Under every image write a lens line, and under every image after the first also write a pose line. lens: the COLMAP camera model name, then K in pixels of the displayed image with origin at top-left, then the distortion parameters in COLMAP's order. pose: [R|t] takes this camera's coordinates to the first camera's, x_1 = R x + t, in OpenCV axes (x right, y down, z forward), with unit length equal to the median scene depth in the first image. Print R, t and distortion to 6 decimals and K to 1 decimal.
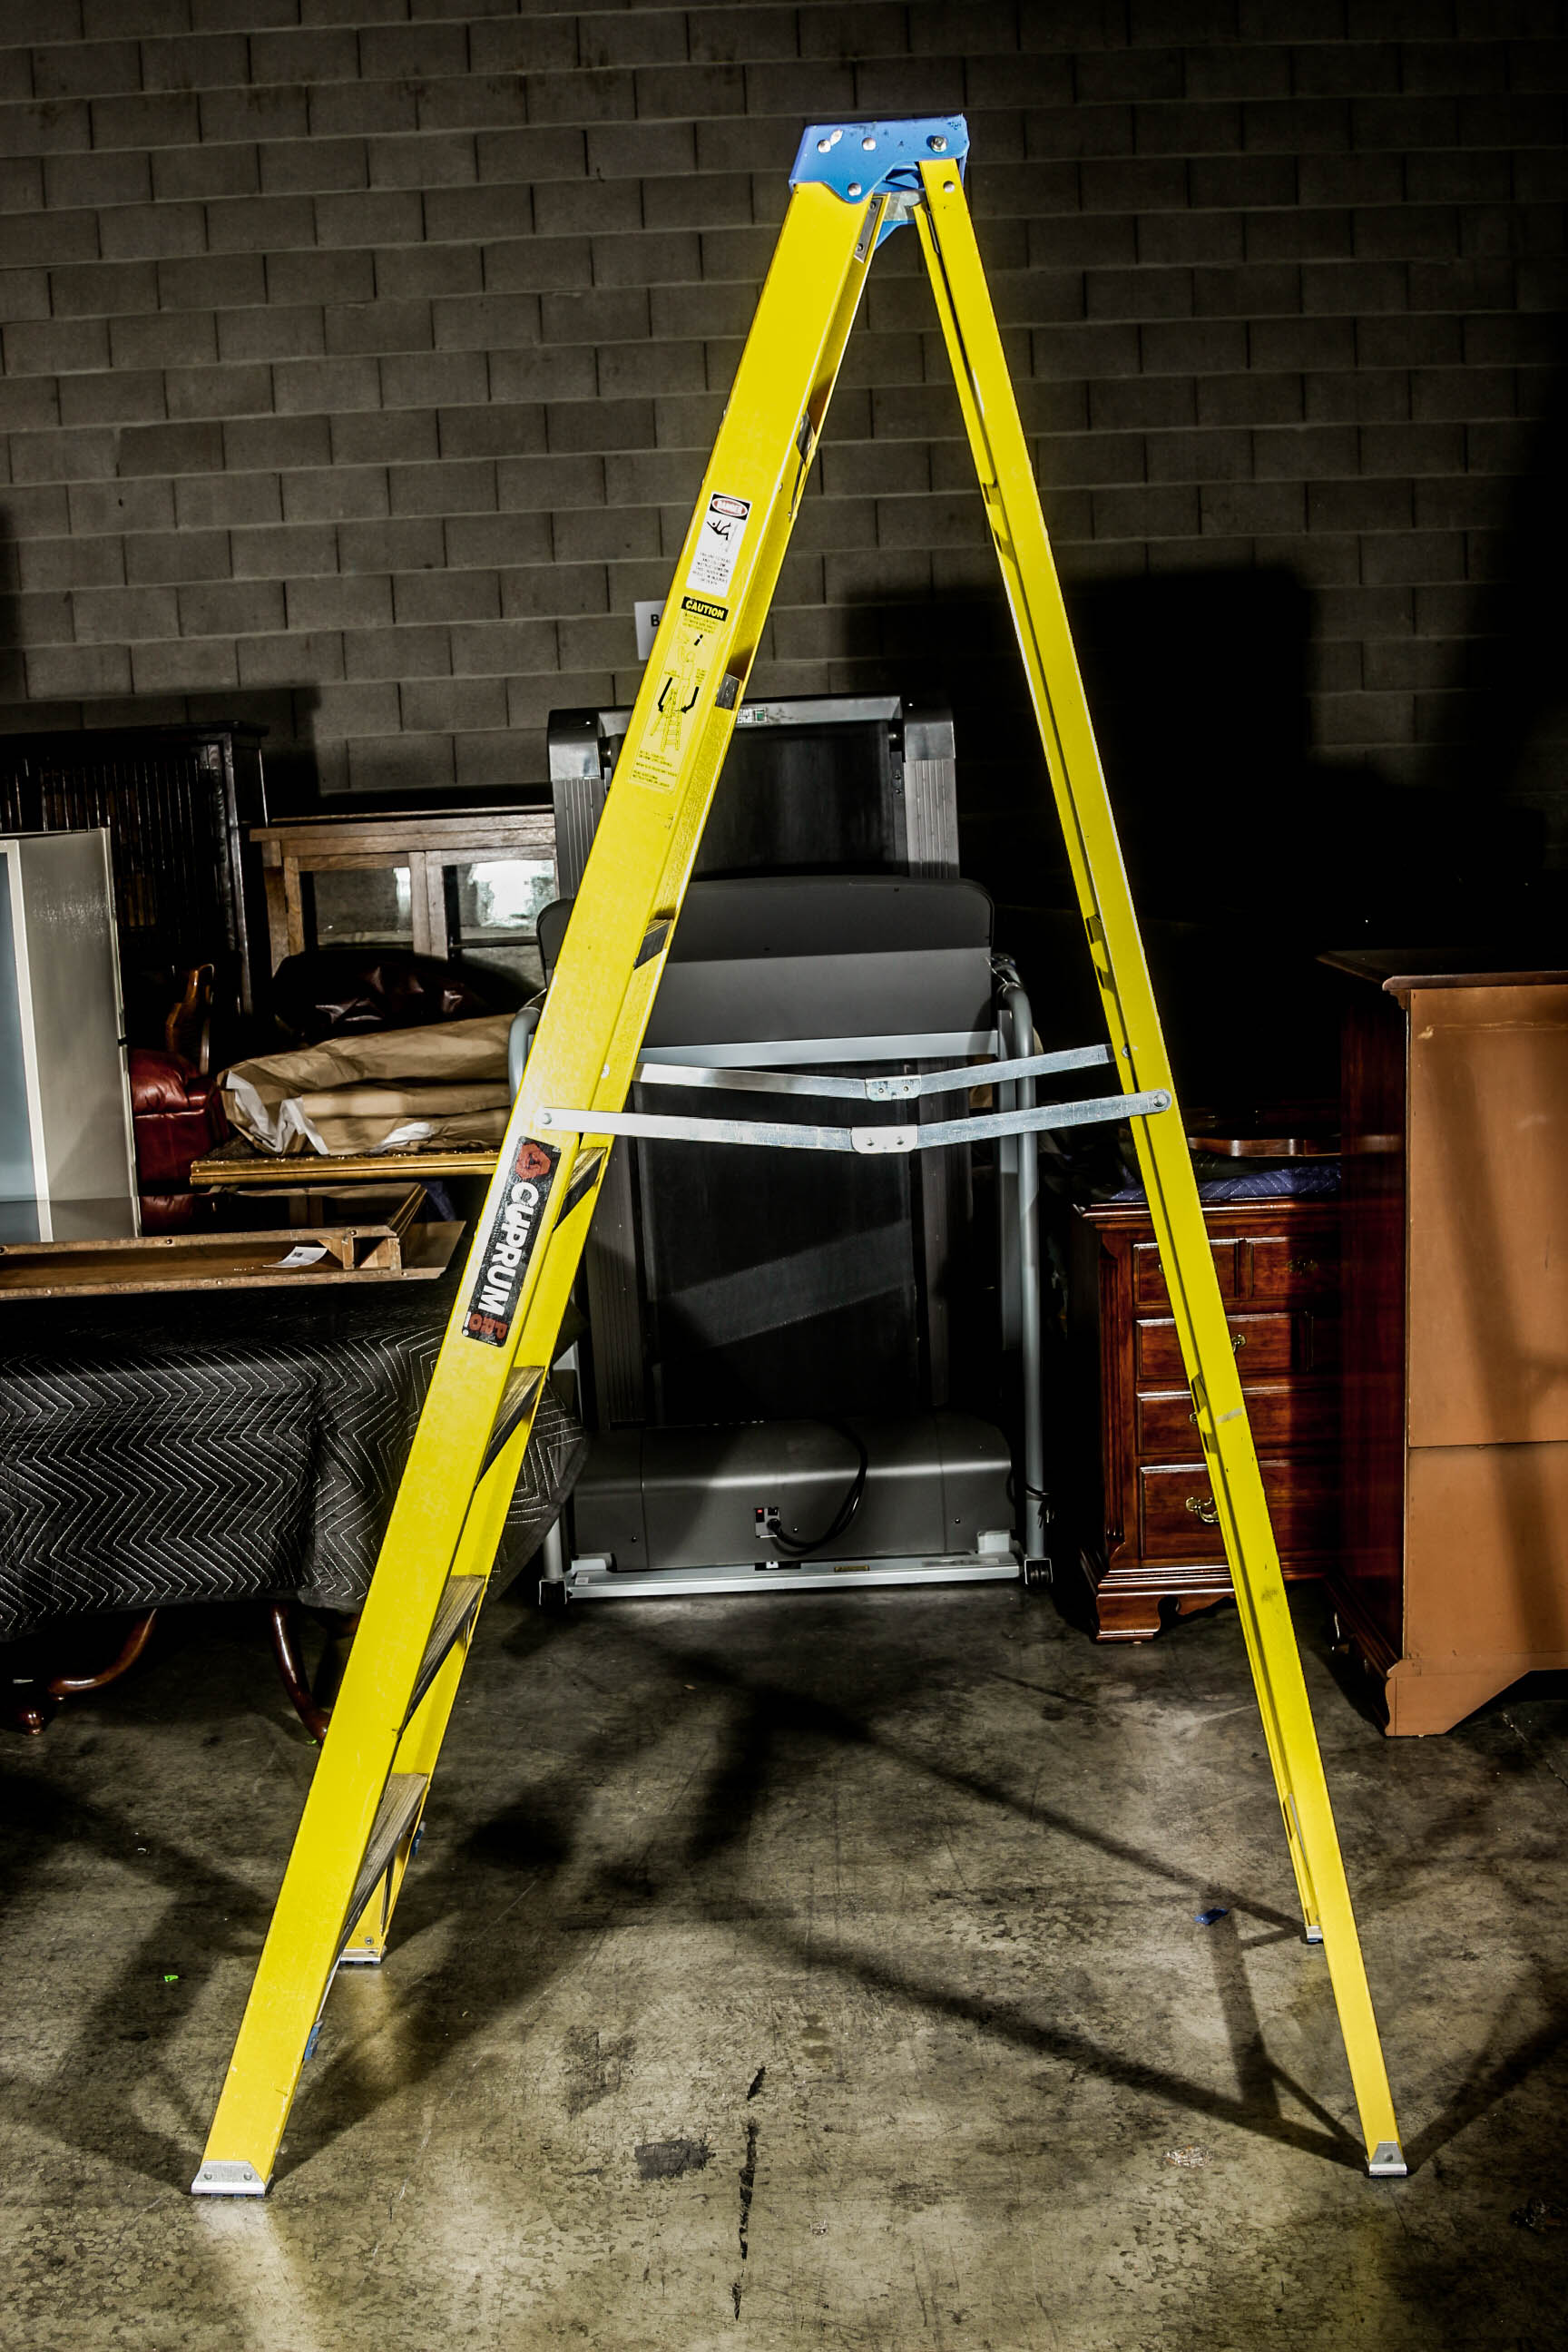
lens RADIAL K [[2658.4, 0, 784.0], [0, 2658.4, 1176.0], [0, 0, 1]] dist [-0.126110, 0.117110]
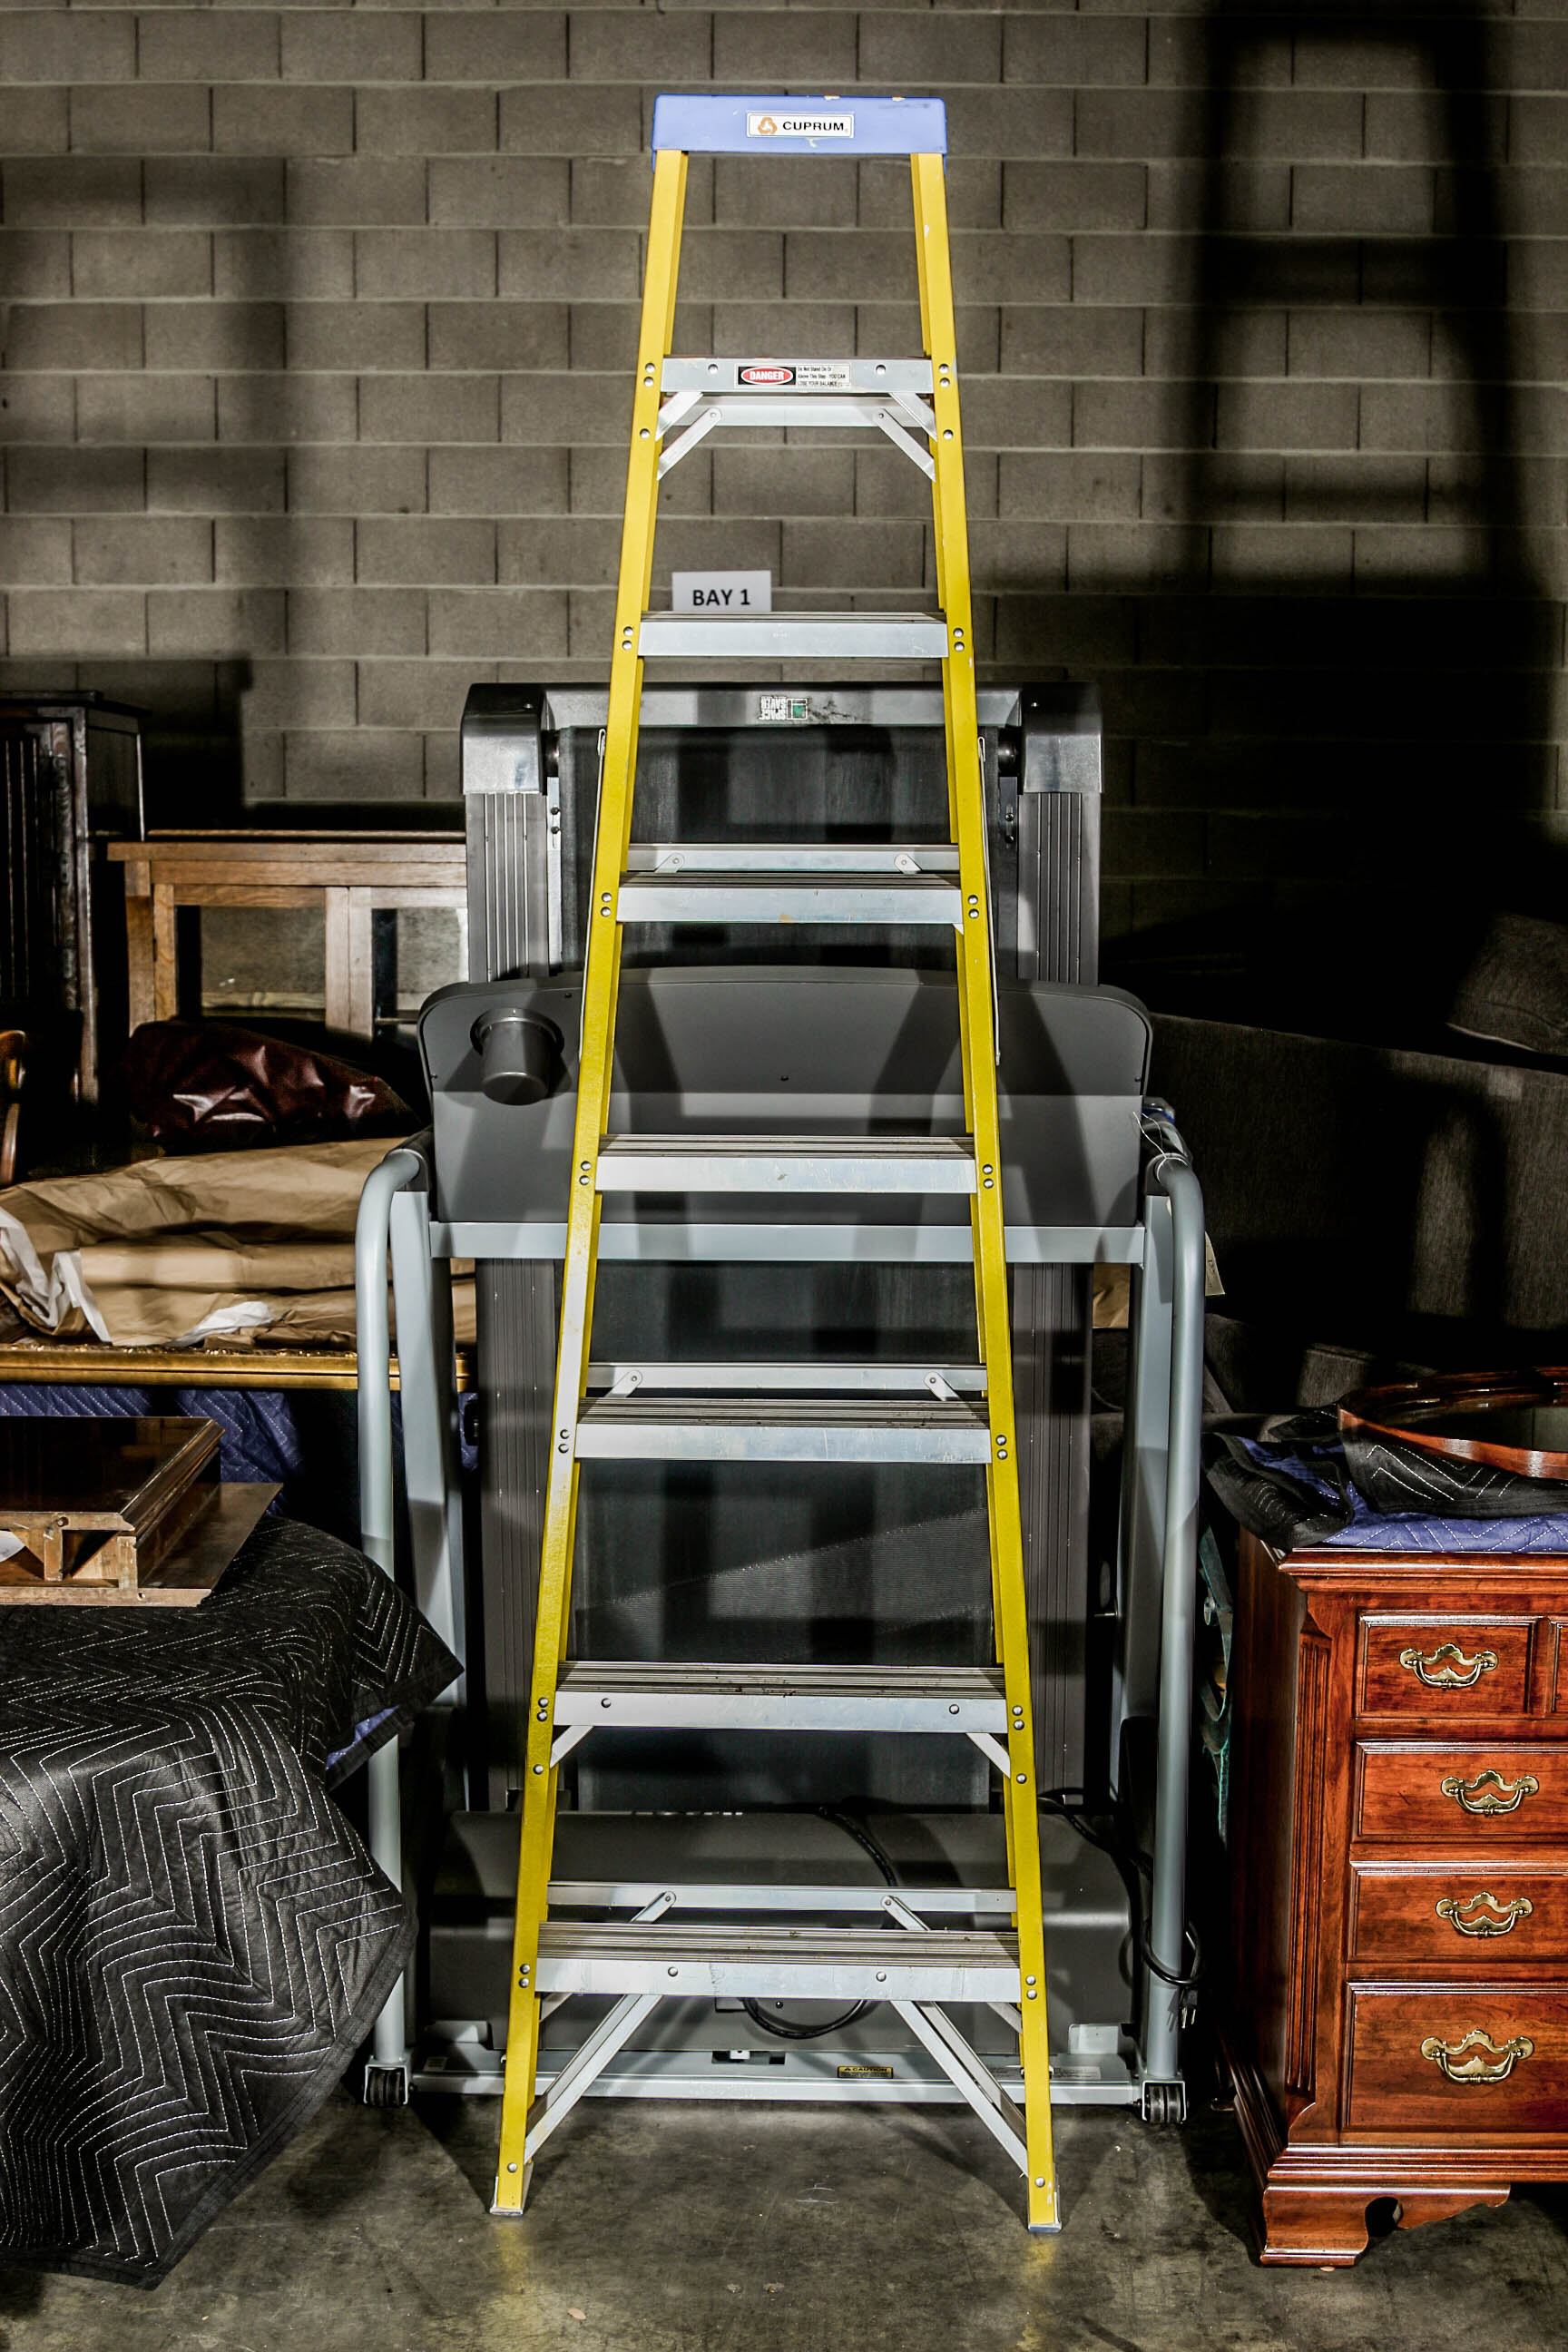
lens RADIAL K [[2979.7, 0, 784.0], [0, 2979.7, 1176.0], [0, 0, 1]] dist [-0.075815, 0.086379]
pose [[0.998053, 0.057360, -0.024498, 0.011360], [-0.058043, 0.997917, -0.028143, -0.042164], [0.022833, 0.029510, 0.999304, 0.292184]]
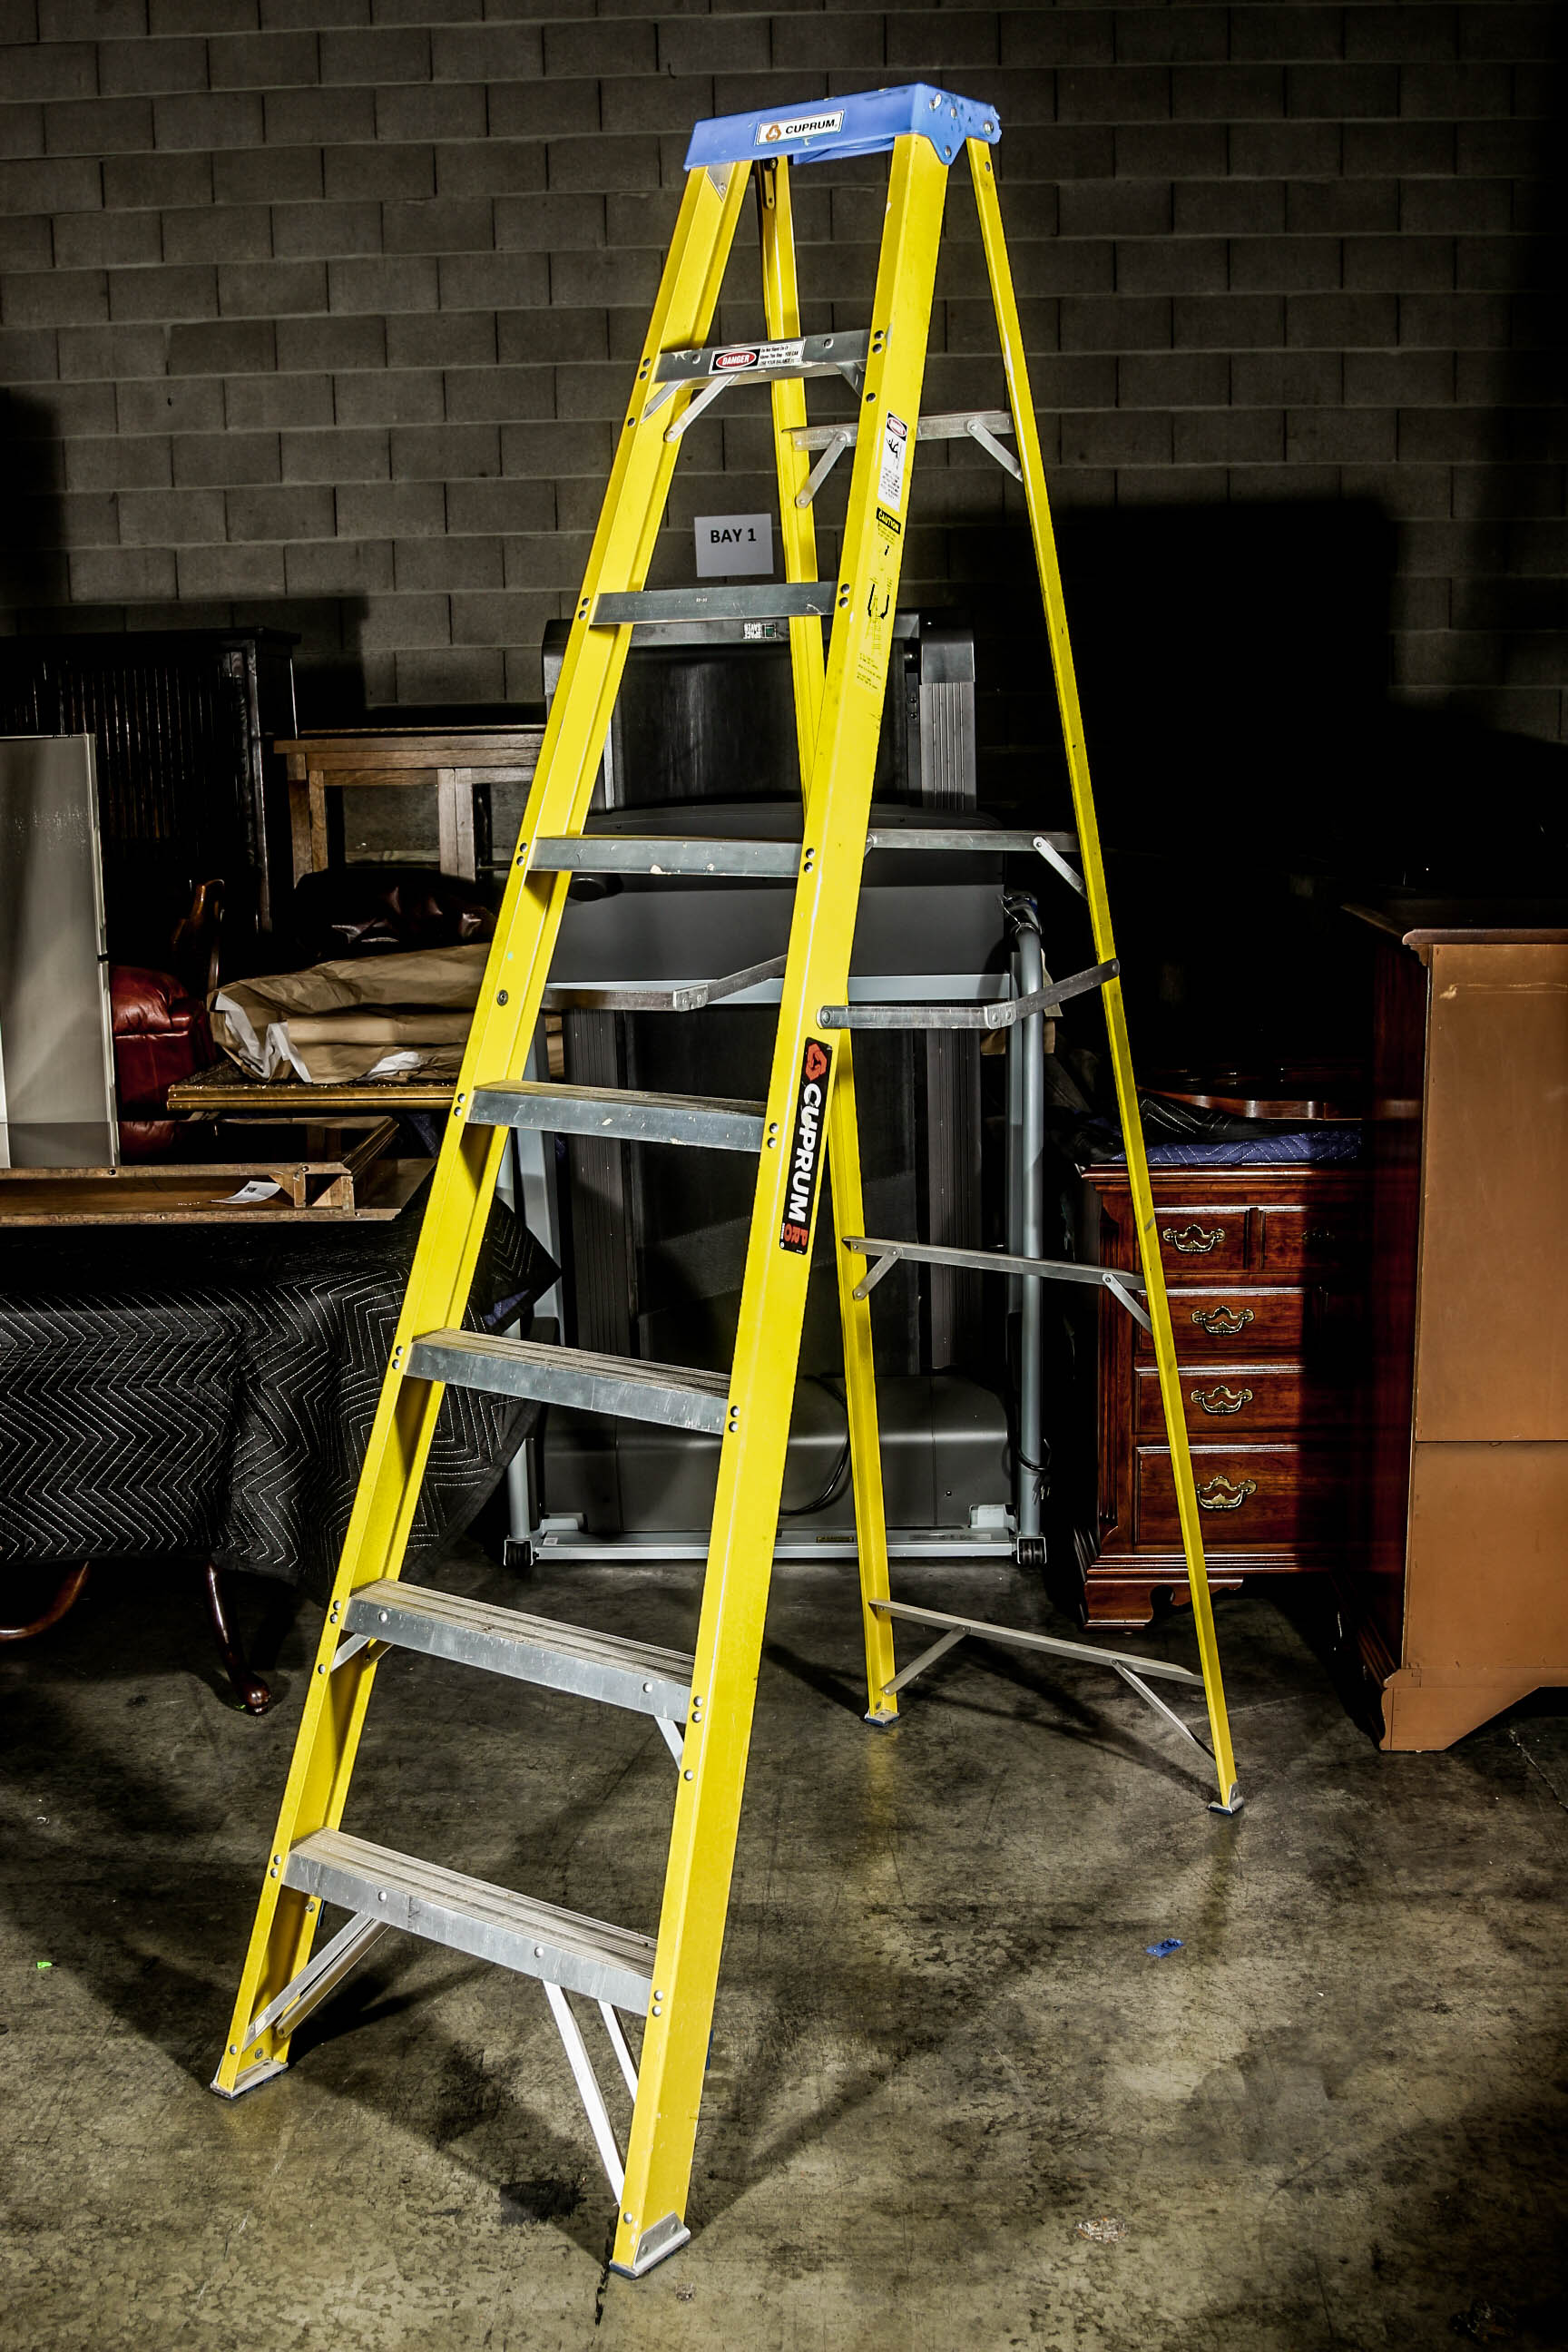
lens RADIAL K [[2658.4, 0, 784.0], [0, 2658.4, 1176.0], [0, 0, 1]] dist [-0.126110, 0.117110]
pose [[0.998758, 0.032793, -0.037519, 0.038297], [-0.031794, 0.999132, 0.026915, -0.006092], [0.038369, -0.025688, 0.998933, 0.057976]]
